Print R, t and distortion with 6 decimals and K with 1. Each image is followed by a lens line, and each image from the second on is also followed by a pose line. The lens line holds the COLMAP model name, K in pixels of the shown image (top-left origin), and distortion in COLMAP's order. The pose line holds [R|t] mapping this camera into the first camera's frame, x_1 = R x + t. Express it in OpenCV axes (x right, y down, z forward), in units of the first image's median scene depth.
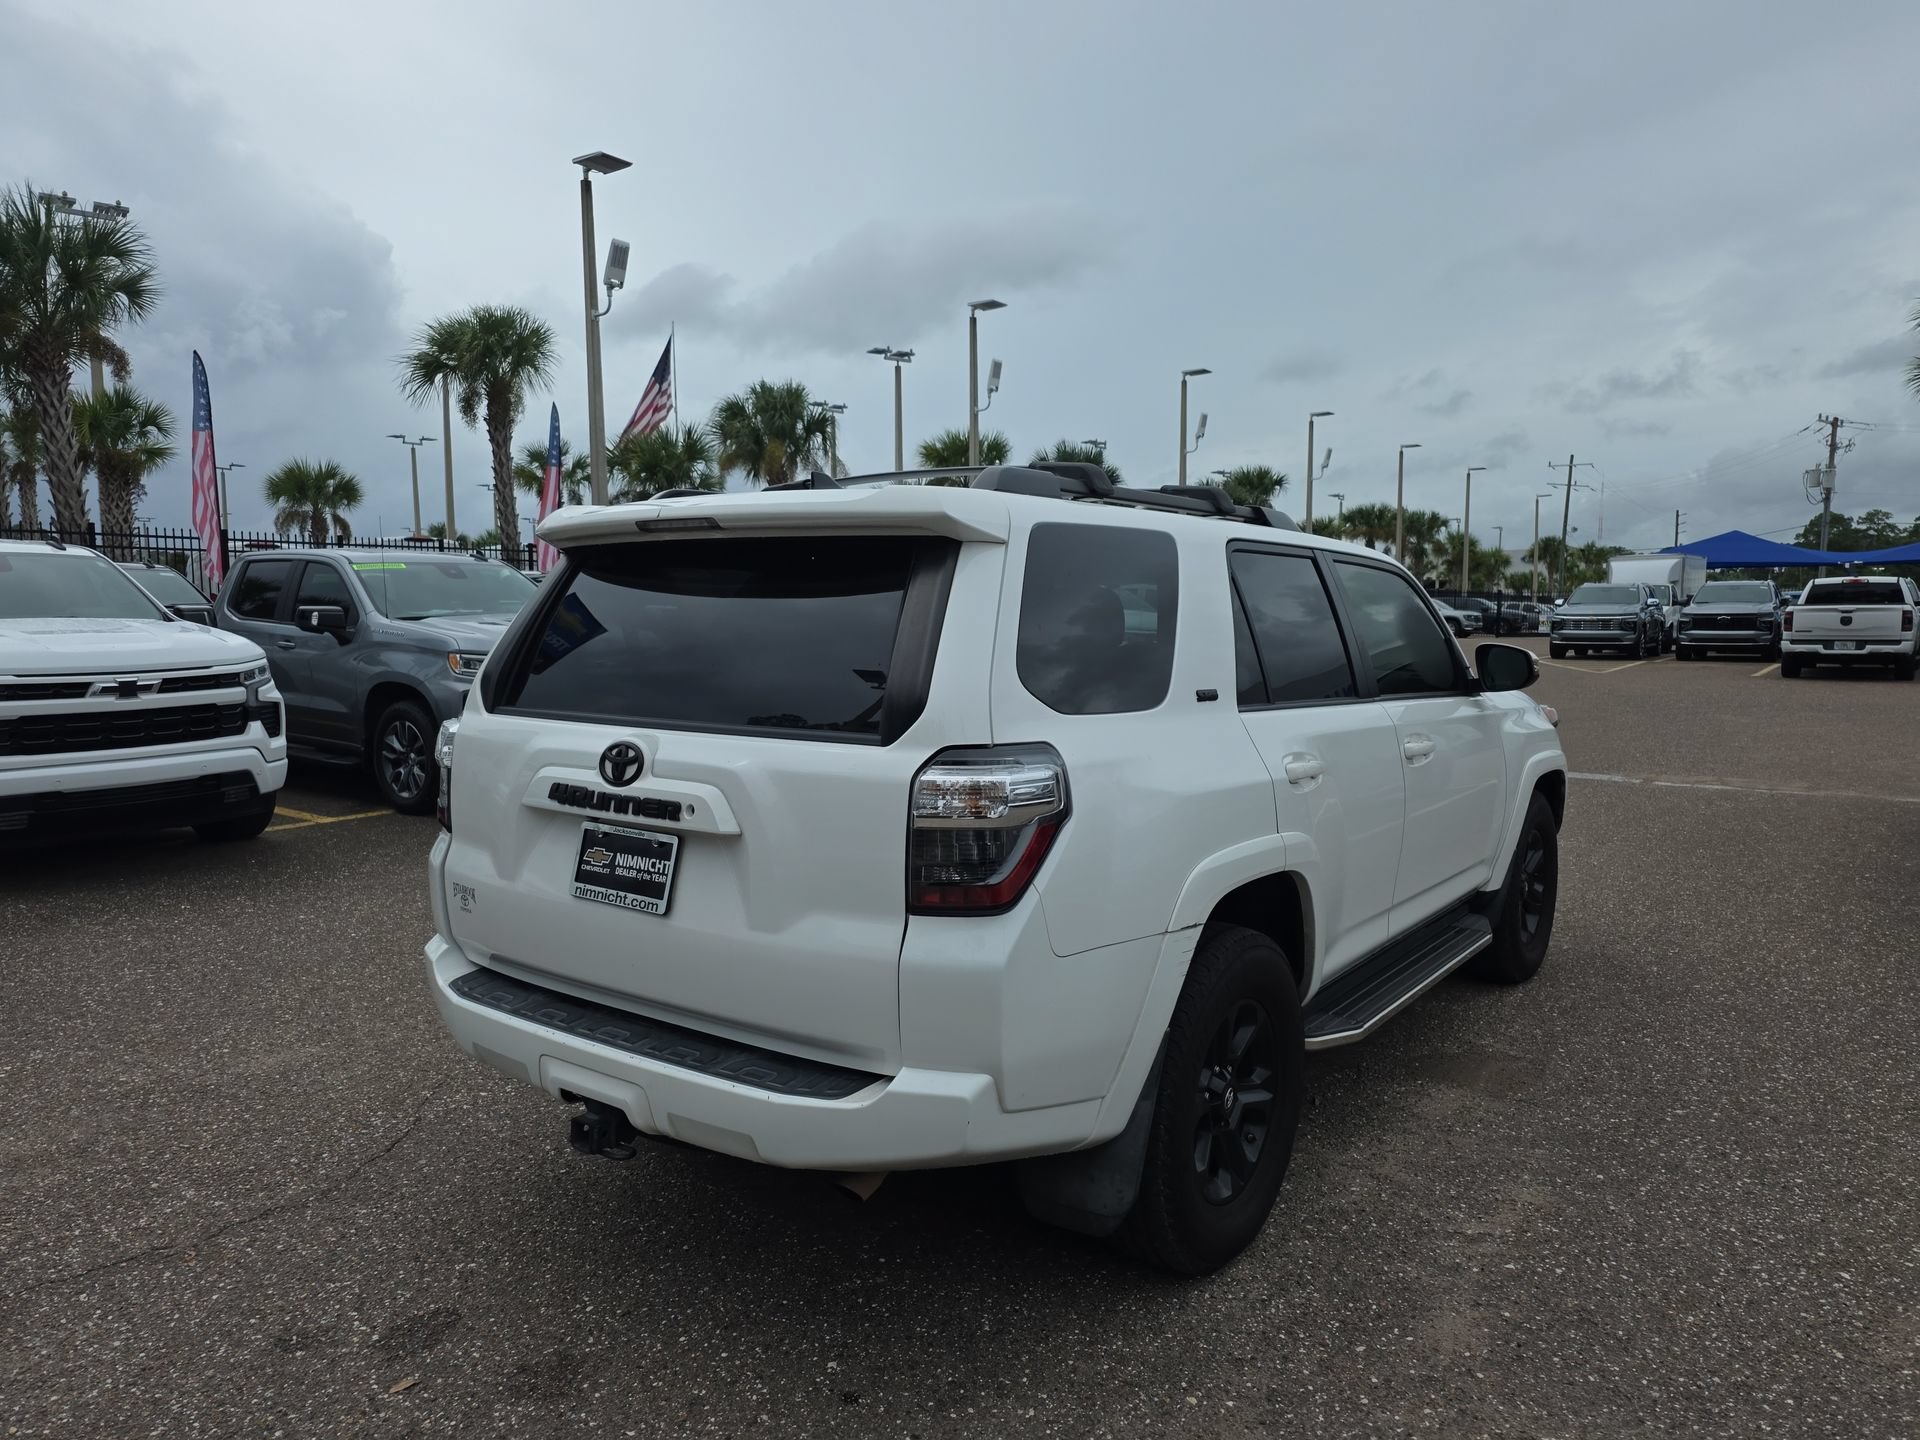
lens RADIAL K [[1283.9, 0, 956.6], [0, 1283.9, 719.2], [0, 0, 1]] dist [0.063109, -0.053423]
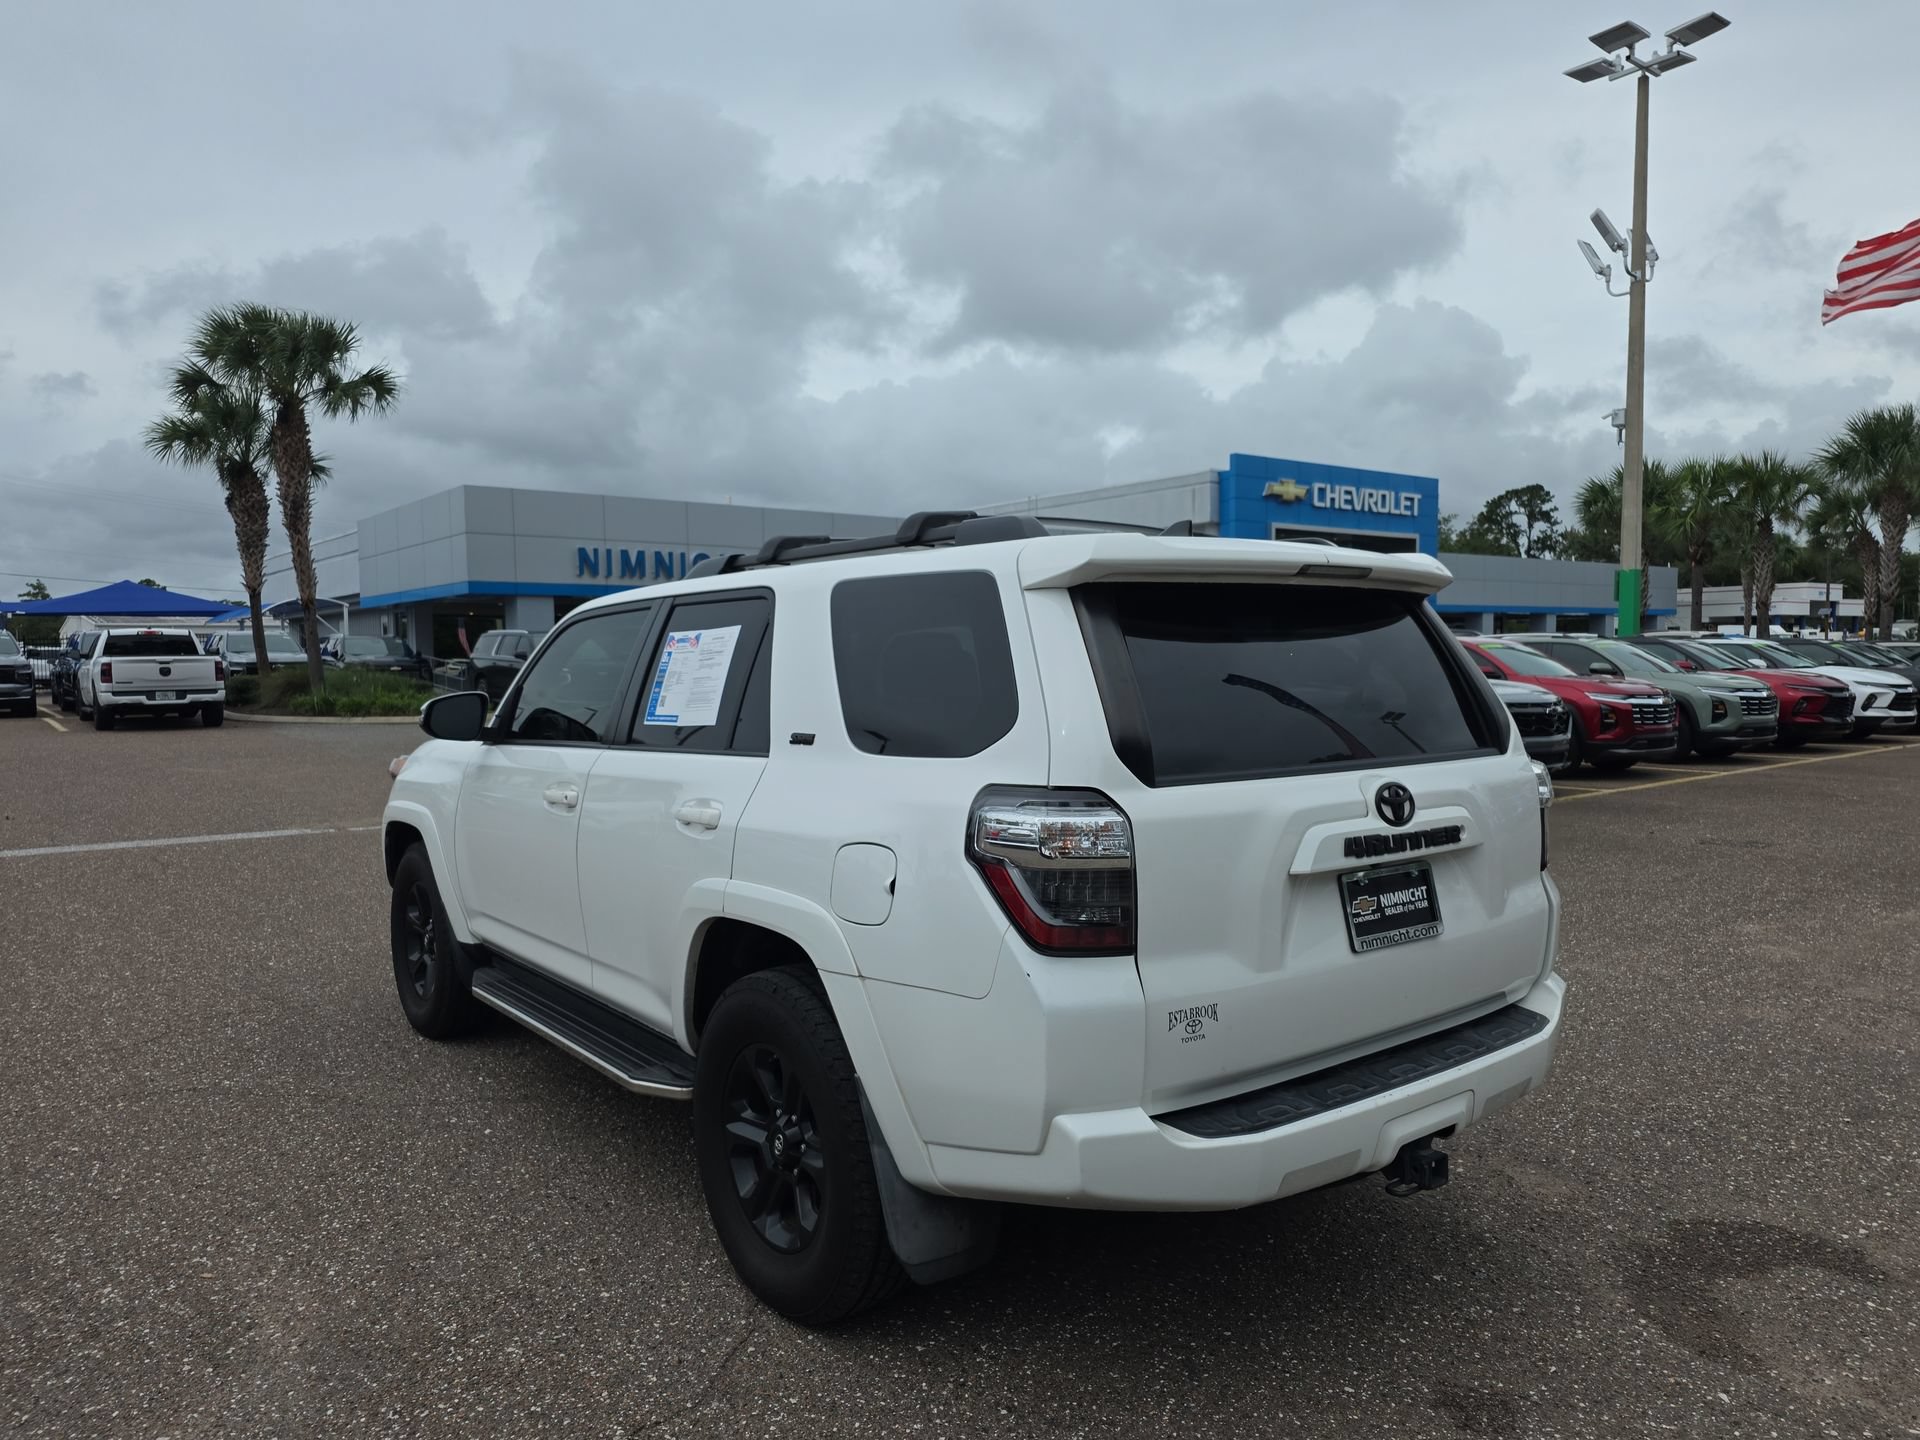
lens RADIAL K [[1284.2, 0, 987.5], [0, 1284.2, 740.9], [0, 0, 1]] dist [0.071245, -0.054474]
pose [[0.250962, -0.063393, 0.965919, -0.961619], [0.085885, 0.995376, 0.043012, -0.063053], [-0.964179, 0.072163, 0.255246, 0.758074]]
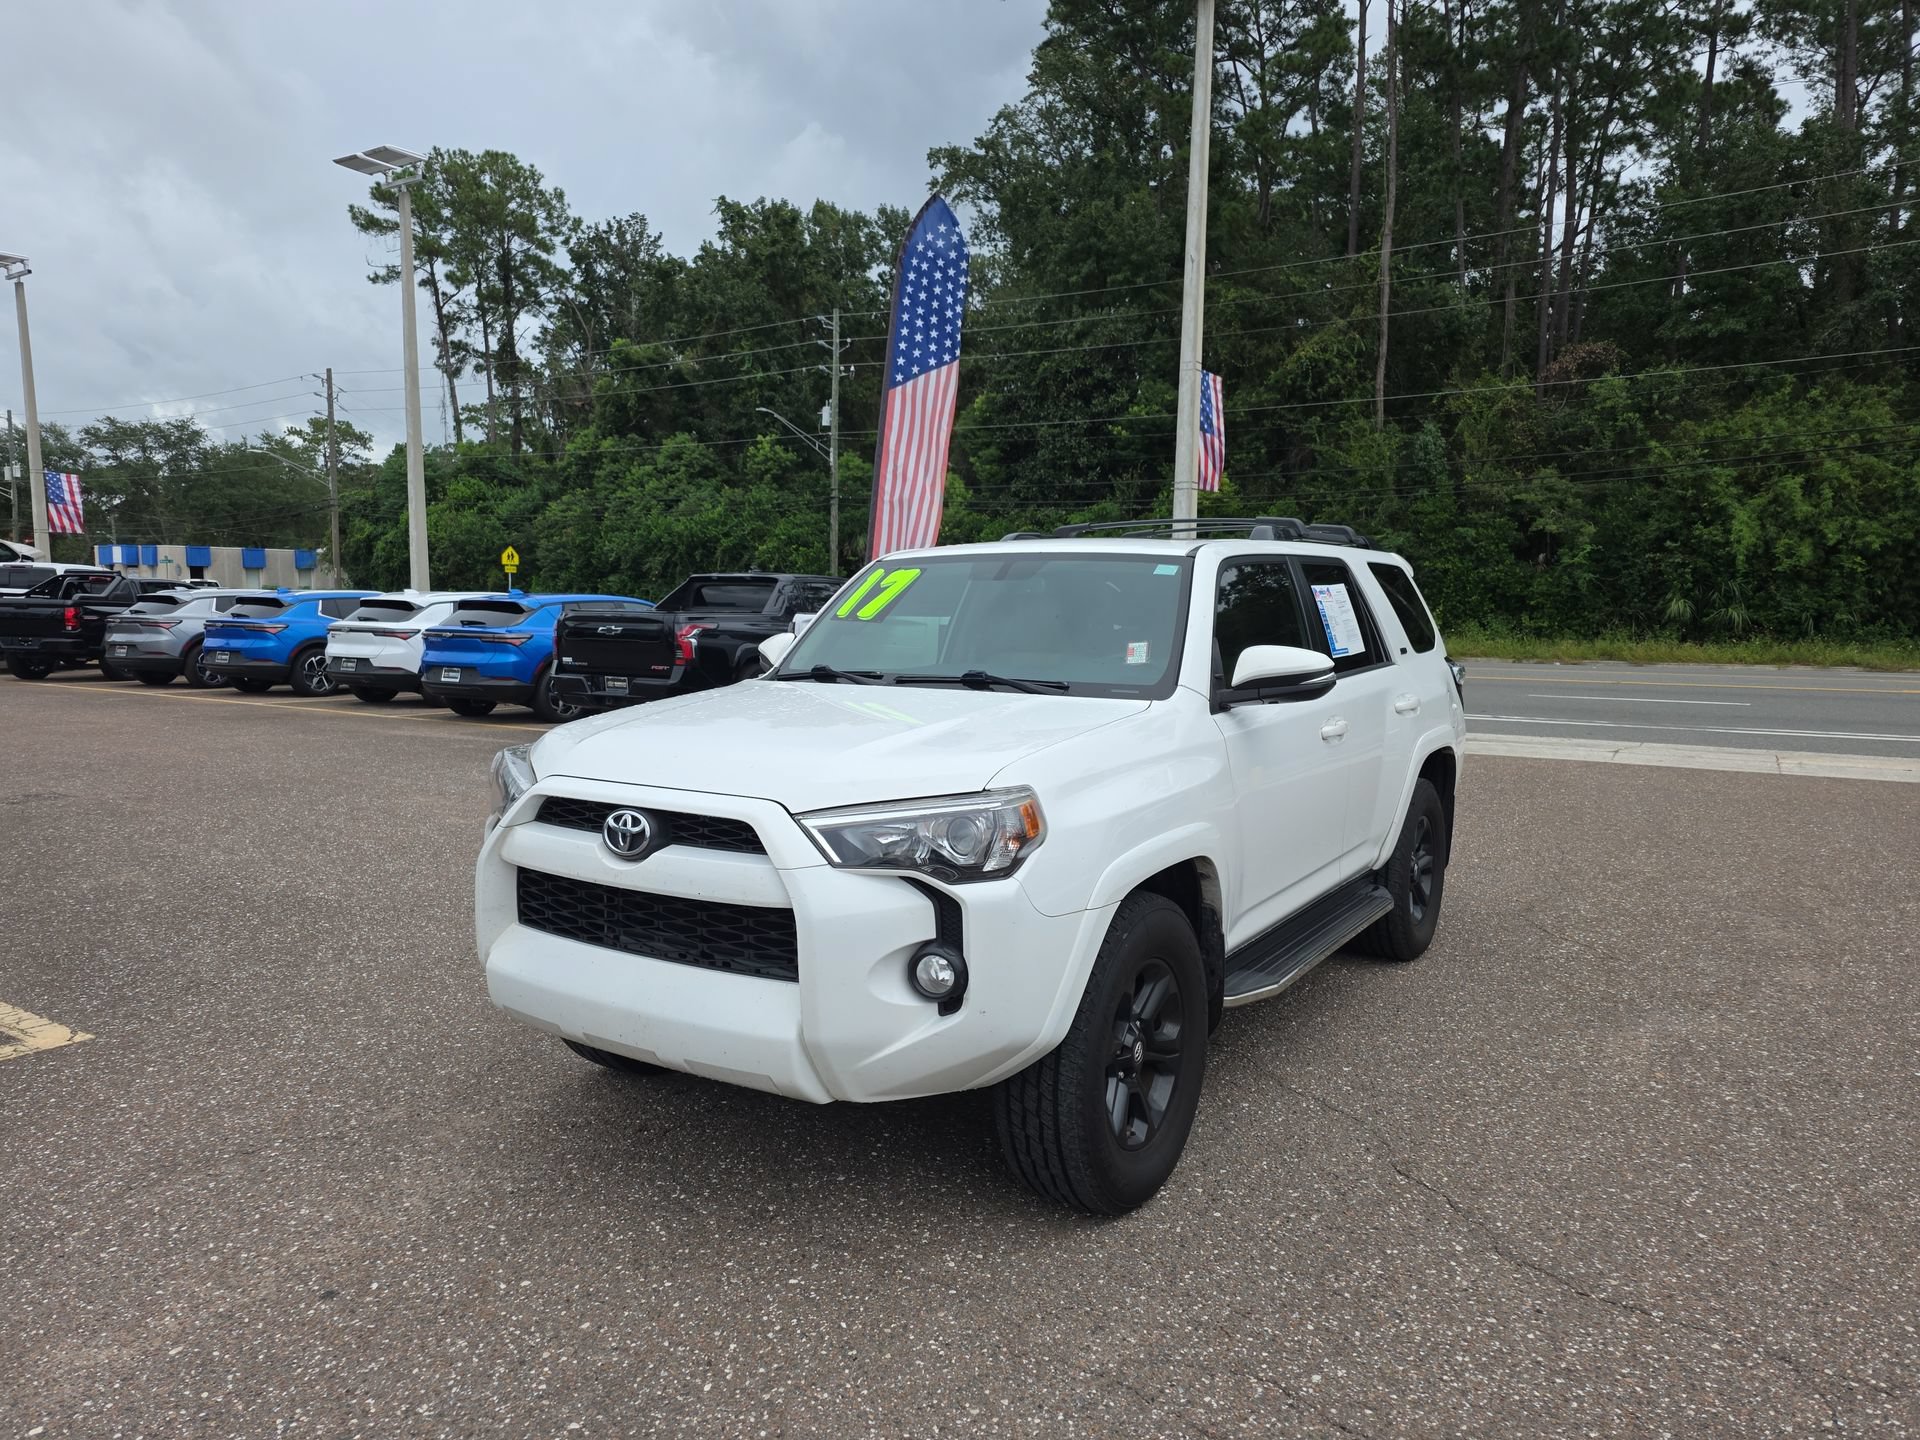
lens RADIAL K [[1269.3, 0, 950.2], [0, 1269.3, 734.9], [0, 0, 1]] dist [0.074892, -0.072394]
pose [[-0.998118, -0.003177, -0.061238, 0.426717], [-0.014490, 0.982594, 0.185200, -0.212170], [0.059583, 0.185739, -0.980791, 2.531543]]
